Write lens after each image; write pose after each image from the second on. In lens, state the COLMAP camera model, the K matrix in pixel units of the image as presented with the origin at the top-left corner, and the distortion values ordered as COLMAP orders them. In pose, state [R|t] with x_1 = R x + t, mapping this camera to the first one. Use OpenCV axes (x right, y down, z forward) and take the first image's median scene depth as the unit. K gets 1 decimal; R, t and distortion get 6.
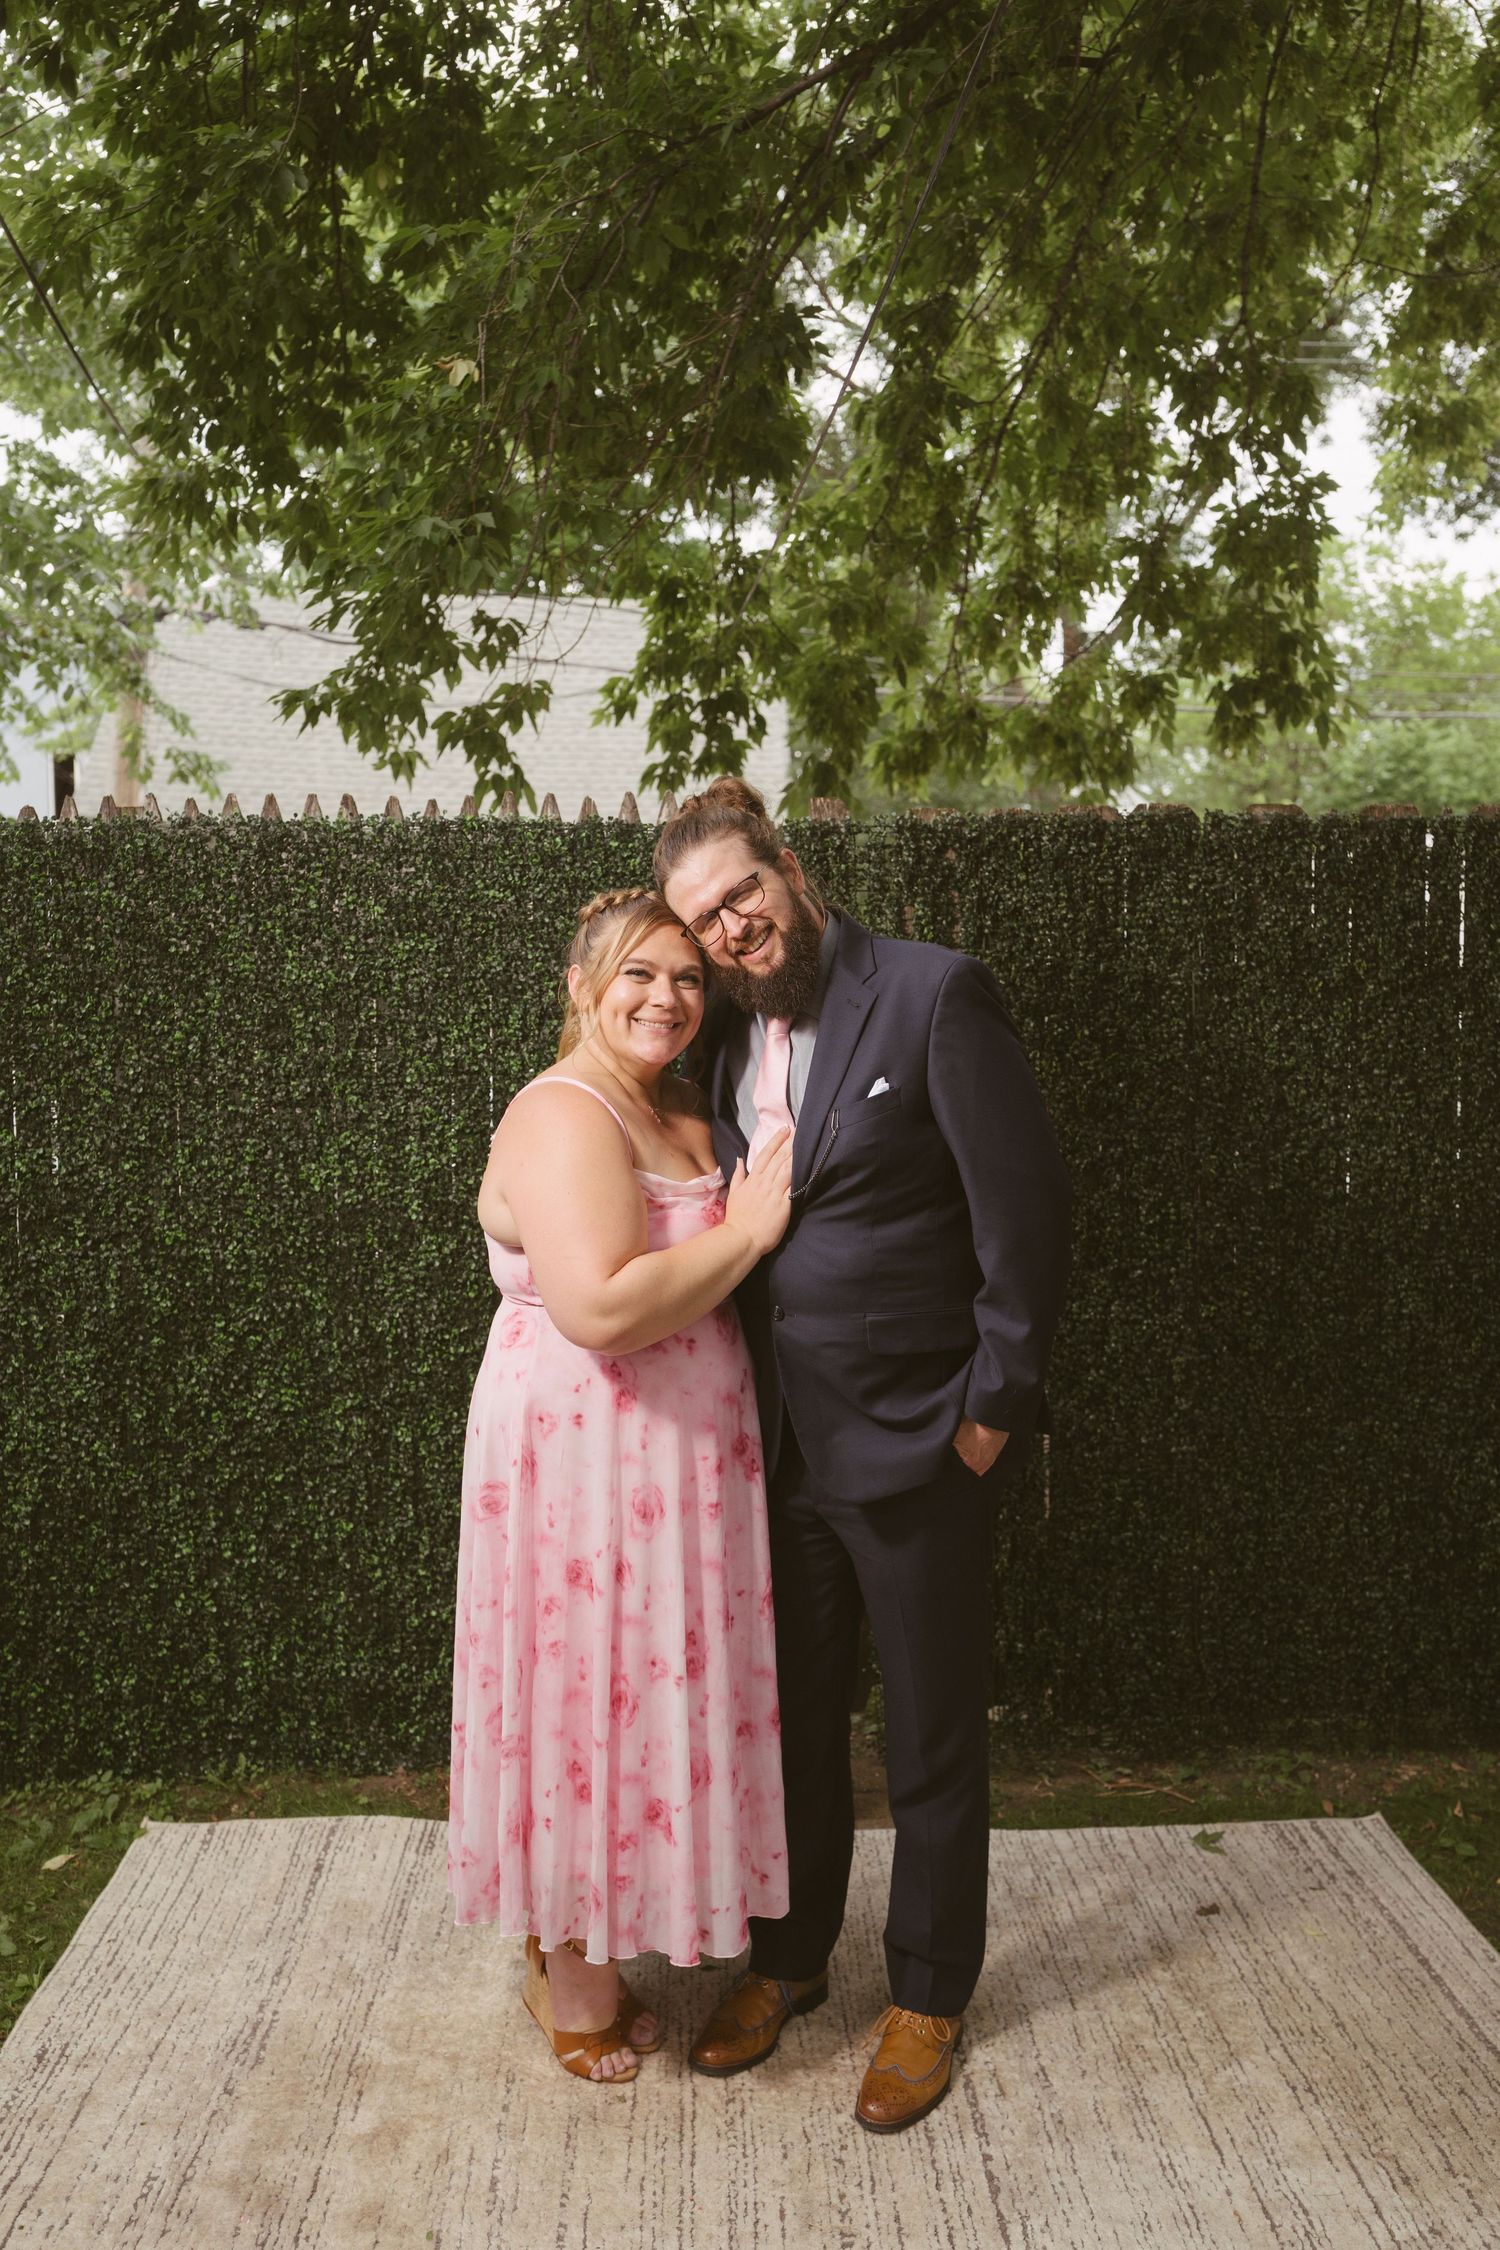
lens RADIAL K [[1845.4, 0, 746.8], [0, 1845.4, 1151.6], [0, 0, 1]] dist [0.000035, -0.007507]
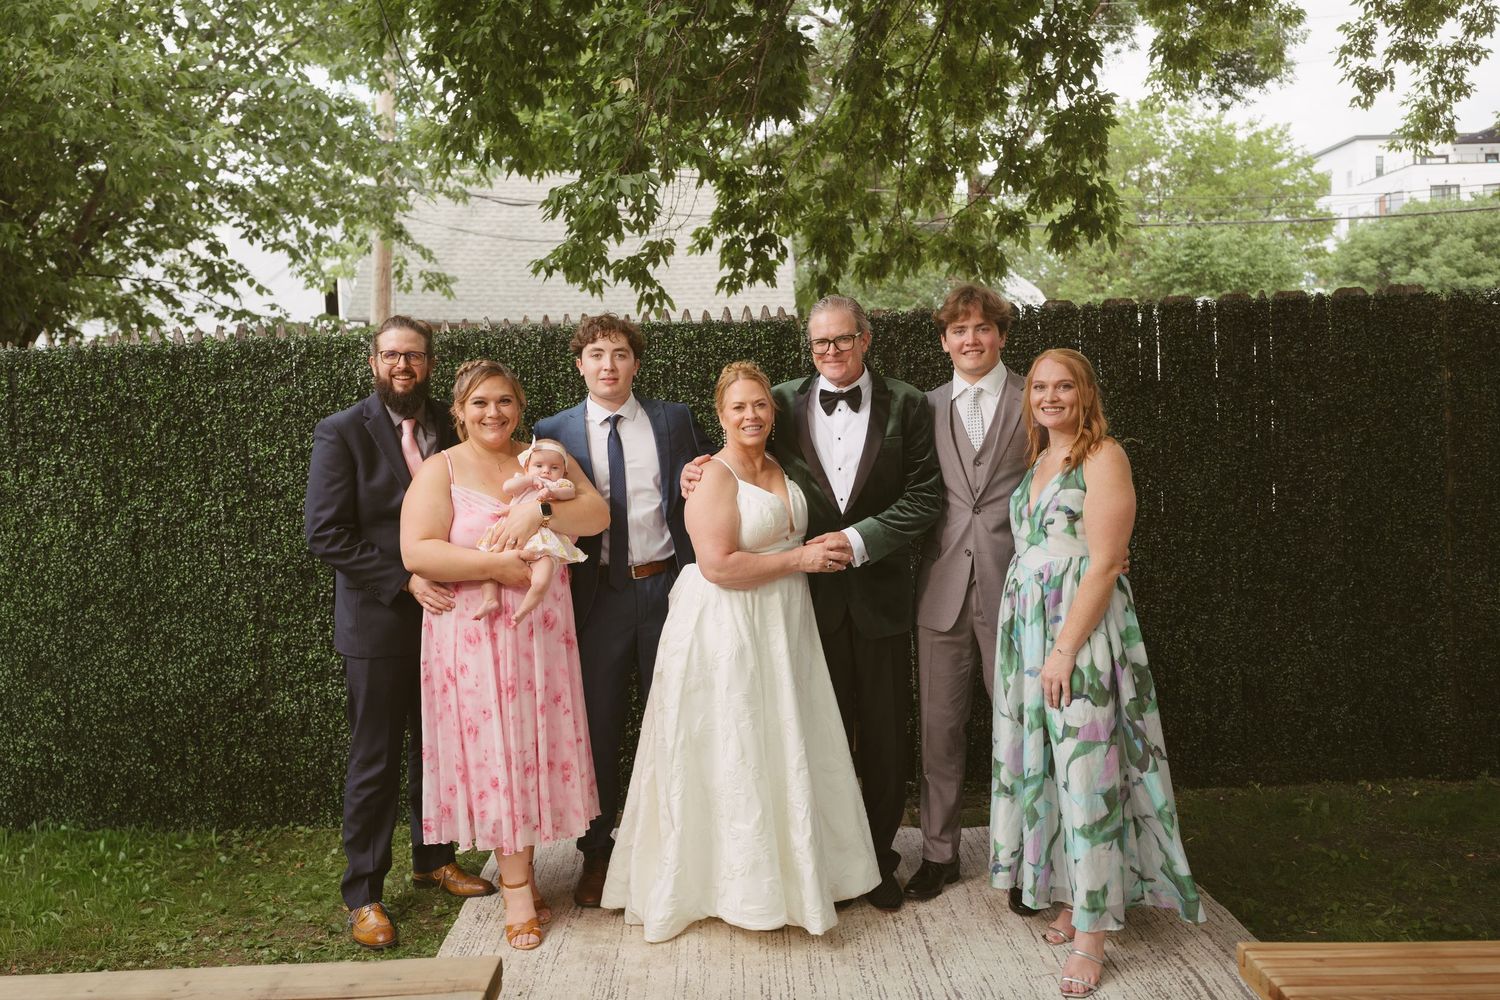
lens RADIAL K [[1212.4, 0, 747.3], [0, 1212.4, 502.1], [0, 0, 1]] dist [0.000063, 0.002622]
pose [[0.999199, -0.032632, -0.023153, -0.018874], [0.032452, 0.999440, -0.008099, 0.024190], [0.023405, 0.007341, 0.999699, -0.288544]]
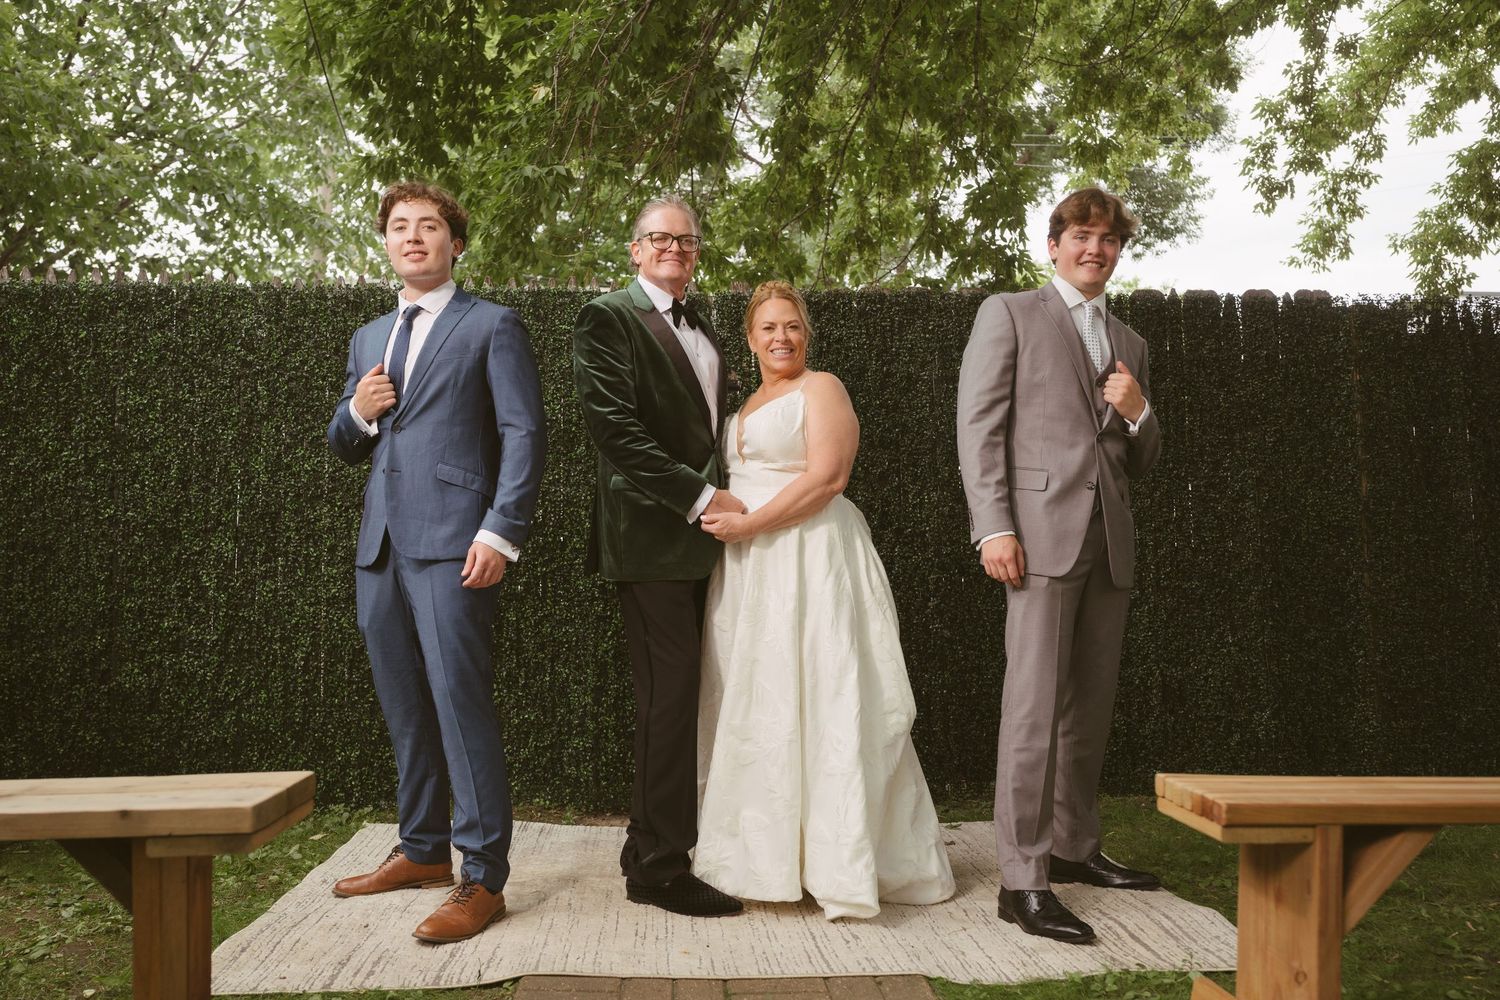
lens RADIAL K [[1222.0, 0, 747.5], [0, 1222.0, 500.6], [0, 0, 1]] dist [0.001156, 0.002272]
pose [[0.999209, -0.003678, 0.039606, 0.000400], [0.009167, 0.990206, -0.139315, 0.212643], [-0.038706, 0.139568, 0.989456, -0.226169]]
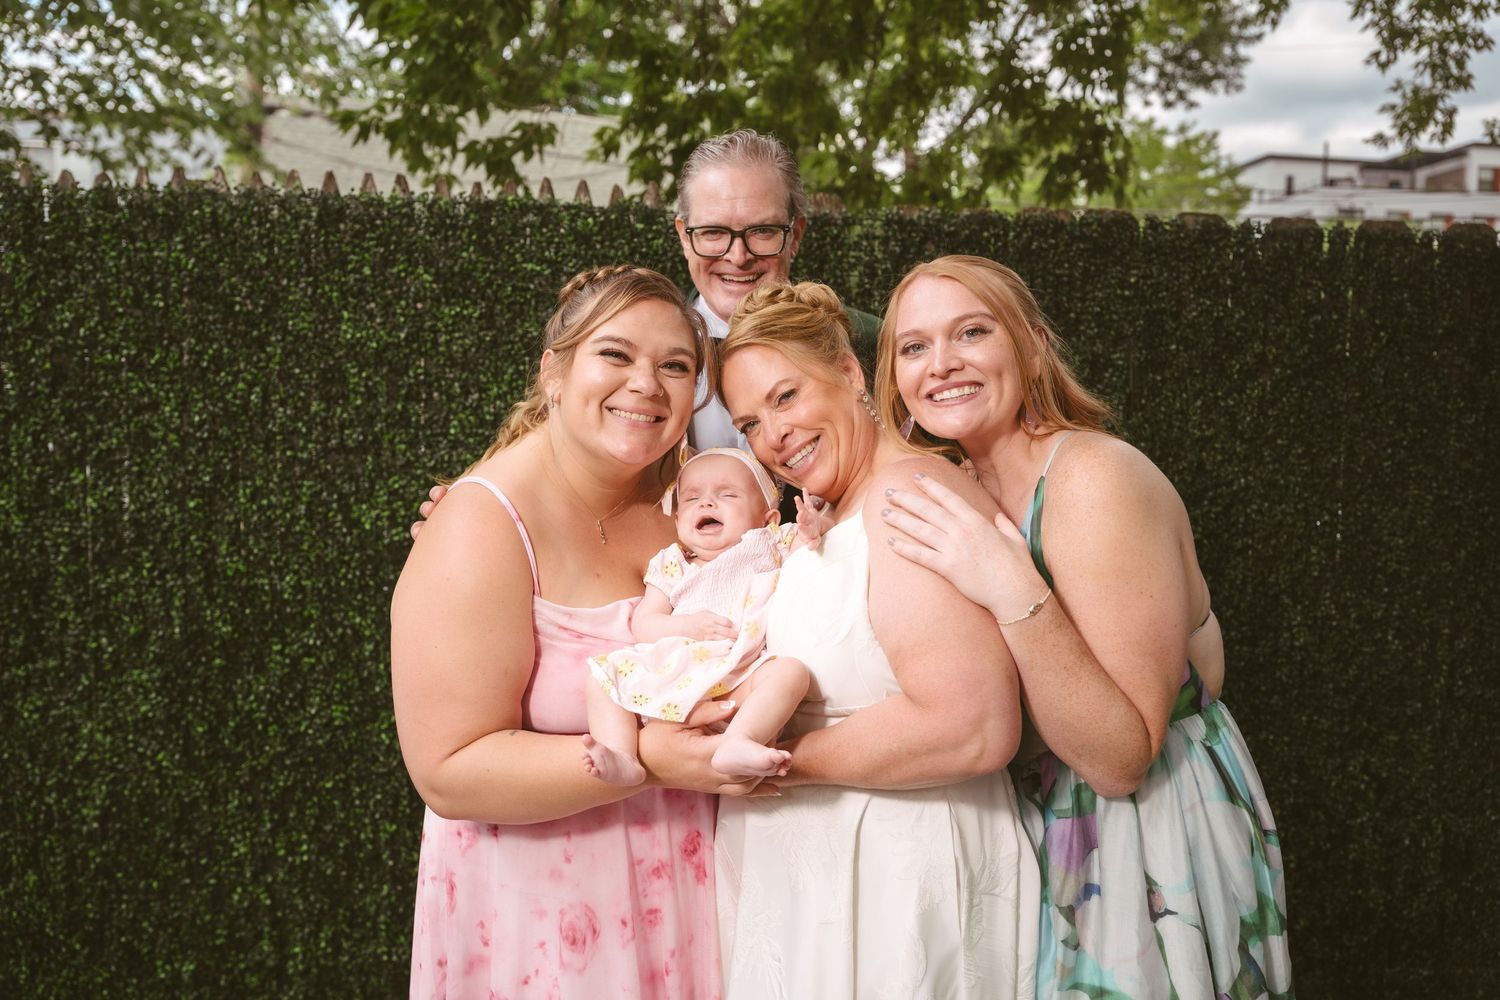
lens RADIAL K [[1211.7, 0, 749.6], [0, 1211.7, 507.1], [0, 0, 1]] dist [0.001651, -0.005163]
pose [[0.997816, 0.016895, 0.063854, -0.048987], [-0.017398, 0.999822, 0.007334, -0.001247], [-0.063719, -0.008428, 0.997932, 0.252305]]
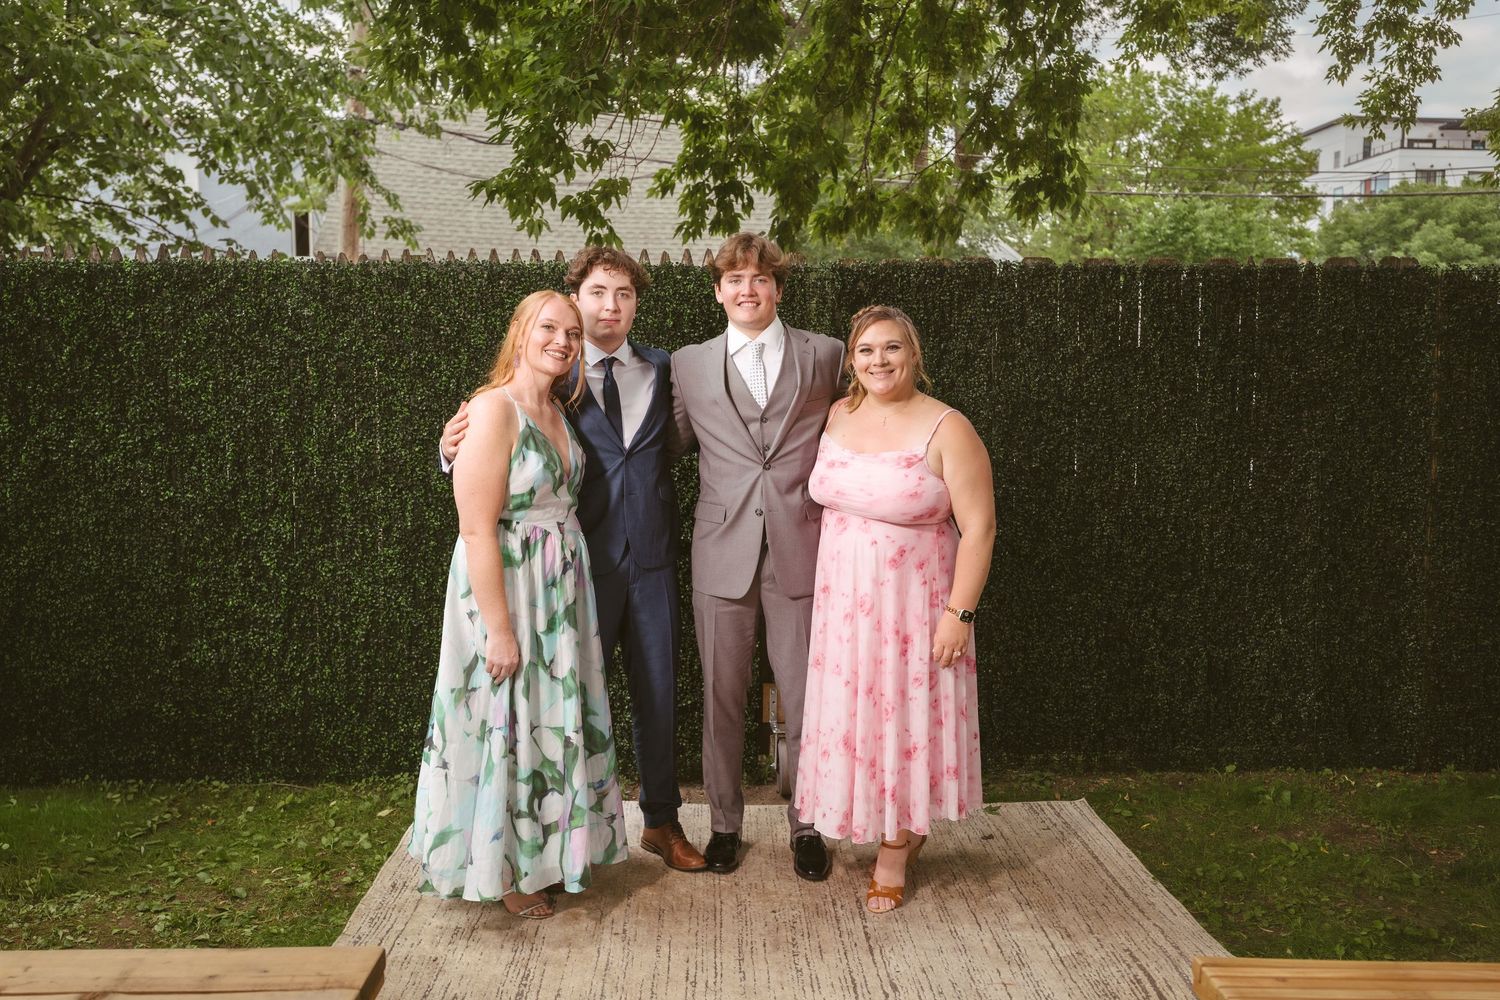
lens RADIAL K [[1214.5, 0, 749.9], [0, 1214.5, 504.7], [0, 0, 1]] dist [0.001832, -0.004028]
pose [[0.999976, 0.006860, 0.000293, 0.000349], [-0.006866, 0.999560, 0.028862, 0.025902], [-0.000095, -0.028863, 0.999583, -0.223435]]
